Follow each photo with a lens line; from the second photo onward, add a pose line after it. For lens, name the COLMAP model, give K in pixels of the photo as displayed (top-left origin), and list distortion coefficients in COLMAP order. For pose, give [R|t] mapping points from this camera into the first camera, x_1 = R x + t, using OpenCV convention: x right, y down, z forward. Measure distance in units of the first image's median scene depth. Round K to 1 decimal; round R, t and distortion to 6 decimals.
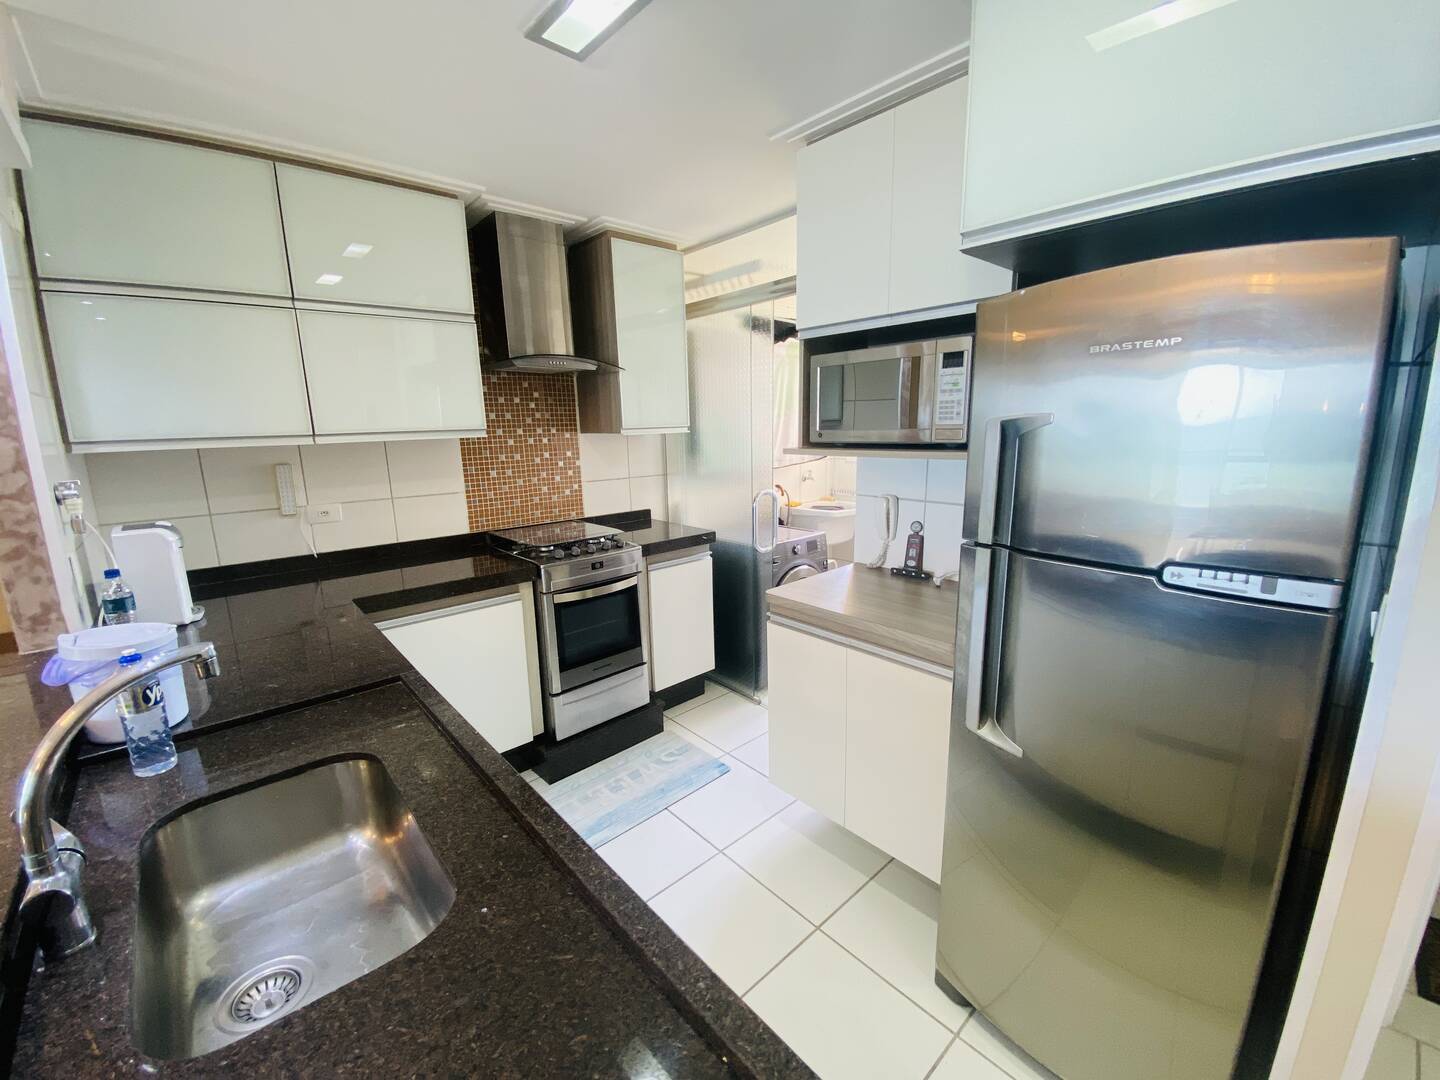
lens RADIAL K [[583.9, 0, 715.7], [0, 583.9, 545.1], [0, 0, 1]] dist [0.045918, -0.036516]
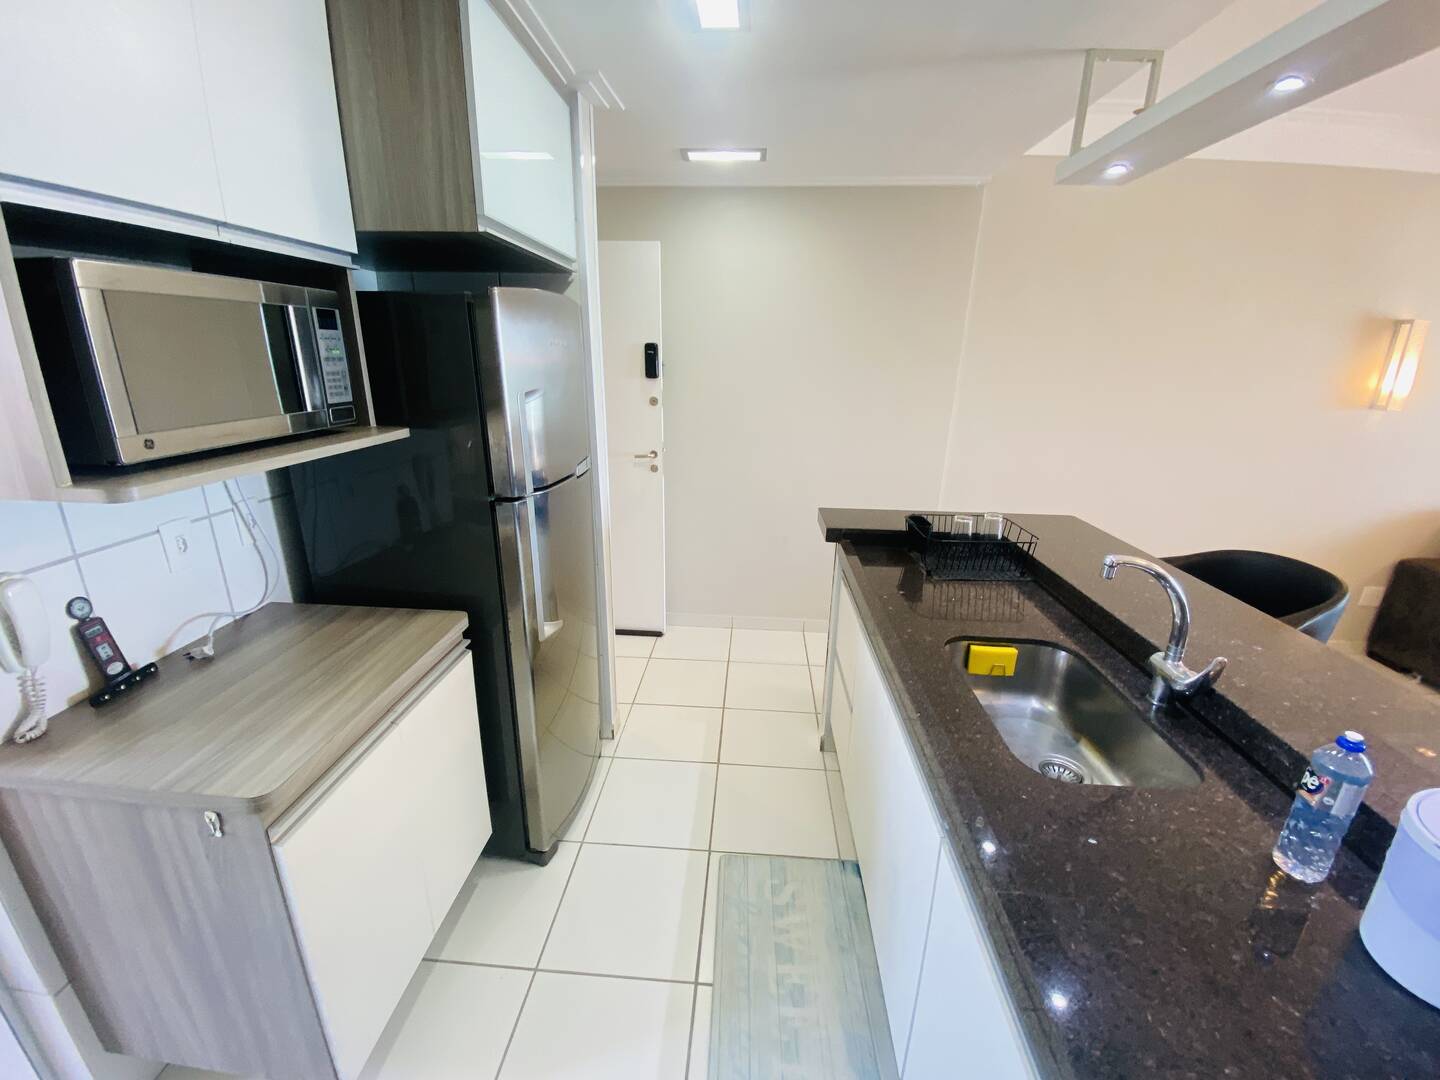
lens RADIAL K [[583.9, 0, 715.7], [0, 583.9, 545.1], [0, 0, 1]] dist [0.045918, -0.036516]
pose [[-0.699829, -0.215408, 0.681057, -0.385169], [0.143527, 0.891597, 0.429482, -0.215047], [-0.699742, 0.398314, -0.593049, 0.848486]]
